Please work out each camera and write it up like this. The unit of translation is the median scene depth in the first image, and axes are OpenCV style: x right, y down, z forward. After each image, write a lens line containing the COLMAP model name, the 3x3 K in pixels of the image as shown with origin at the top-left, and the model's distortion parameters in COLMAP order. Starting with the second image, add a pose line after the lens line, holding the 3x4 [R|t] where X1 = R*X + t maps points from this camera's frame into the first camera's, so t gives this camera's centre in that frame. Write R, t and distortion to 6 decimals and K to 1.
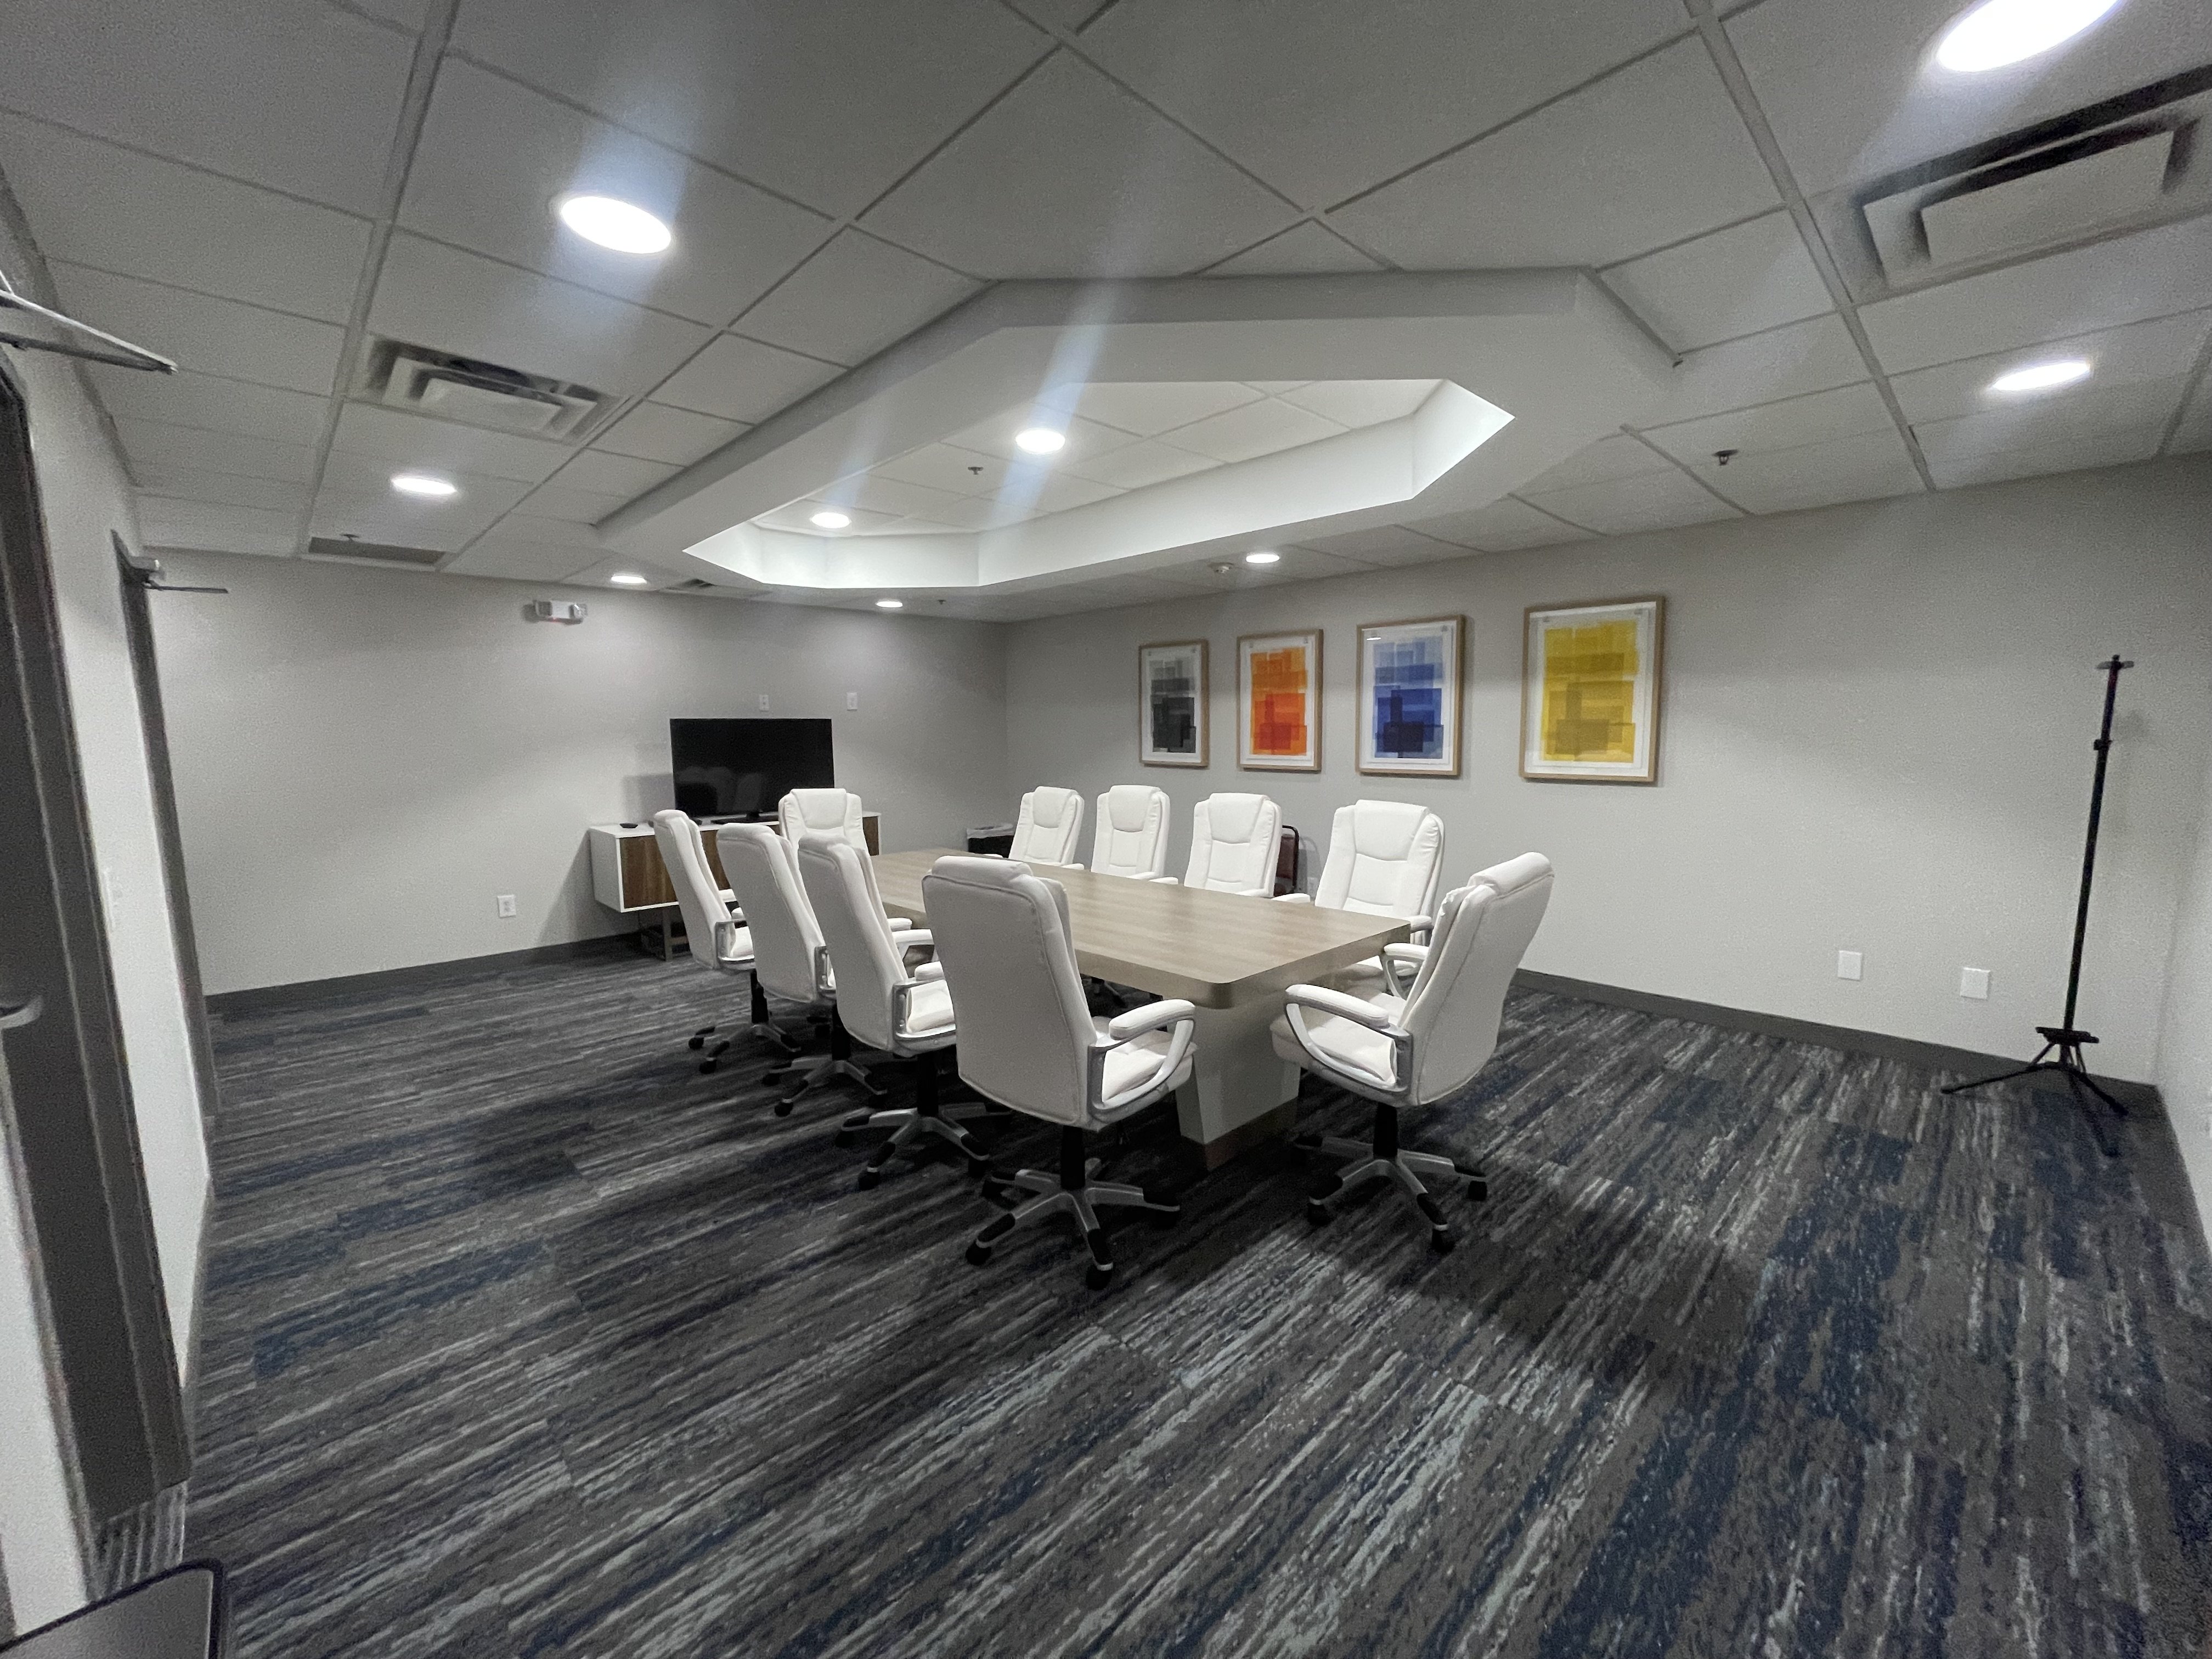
lens RADIAL K [[889.9, 0, 1113.8], [0, 889.9, 842.1], [0, 0, 1]] dist [0.003796, 0.000449]
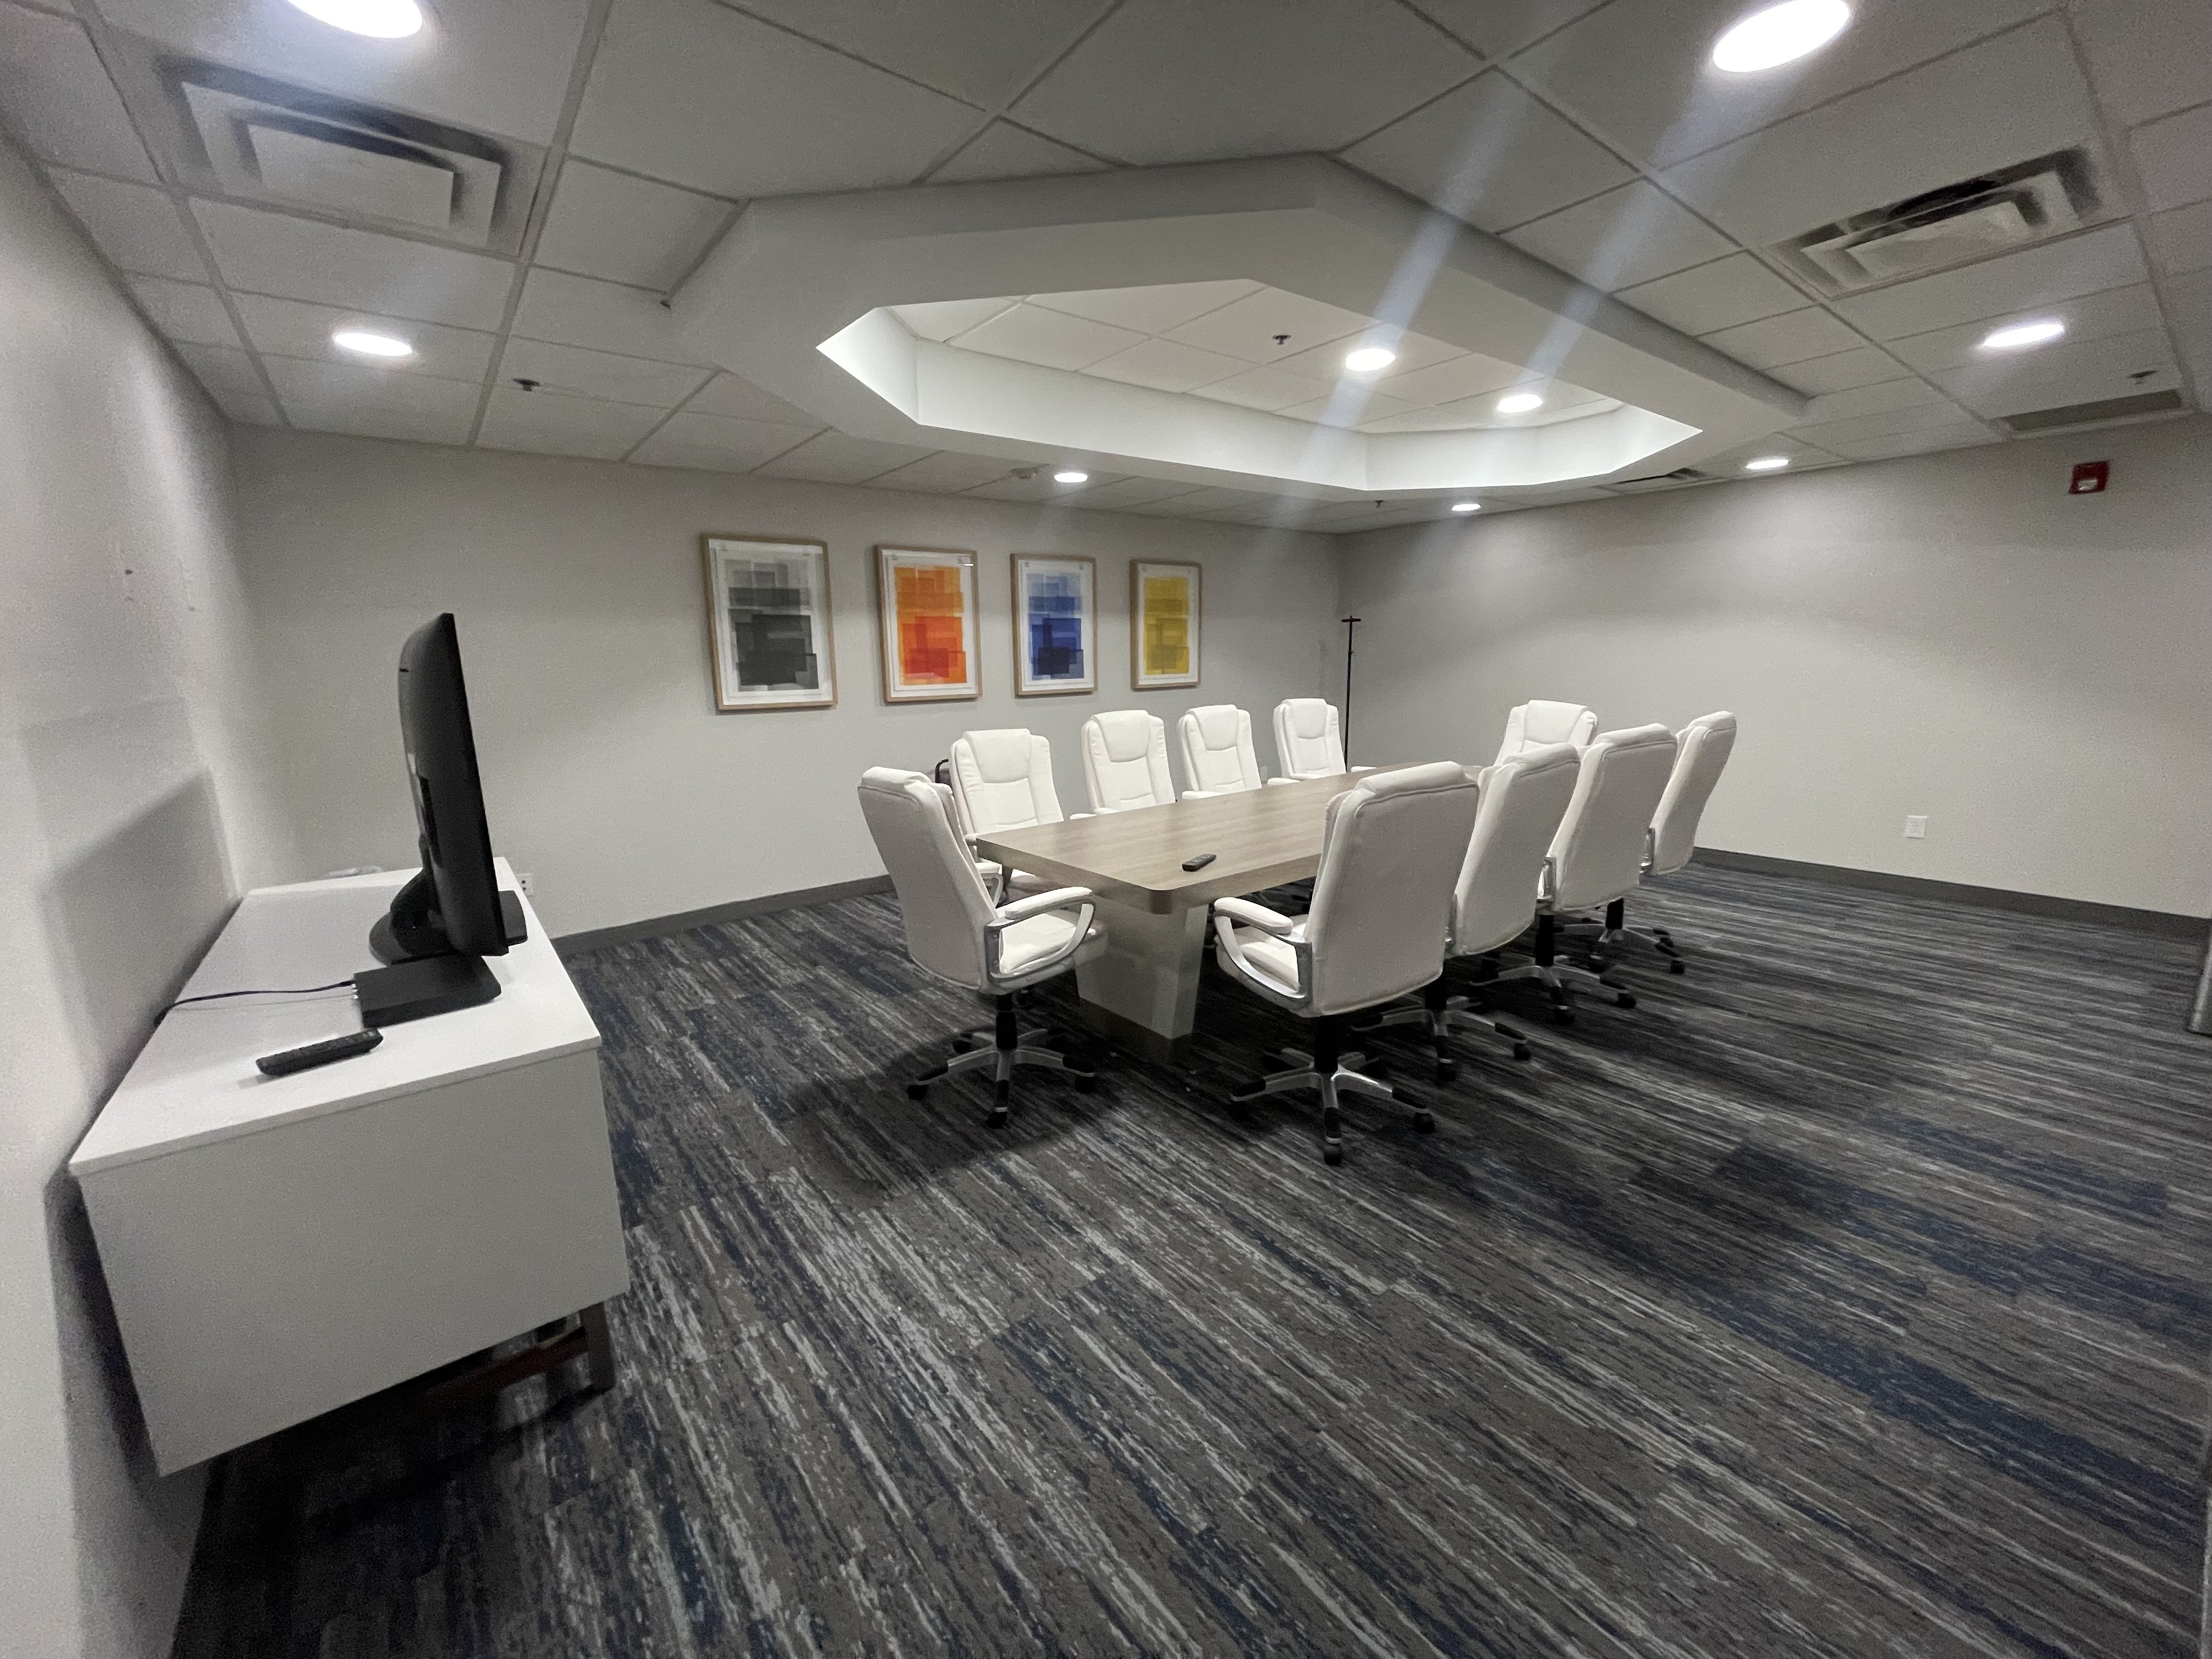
lens RADIAL K [[889.9, 0, 1114.0], [0, 889.9, 814.5], [0, 0, 1]] dist [0.003796, 0.000449]
pose [[0.097228, -0.176697, 0.979451, -0.813835], [0.144983, 0.976131, 0.161706, -0.098043], [-0.984645, 0.126281, 0.120525, 0.814220]]
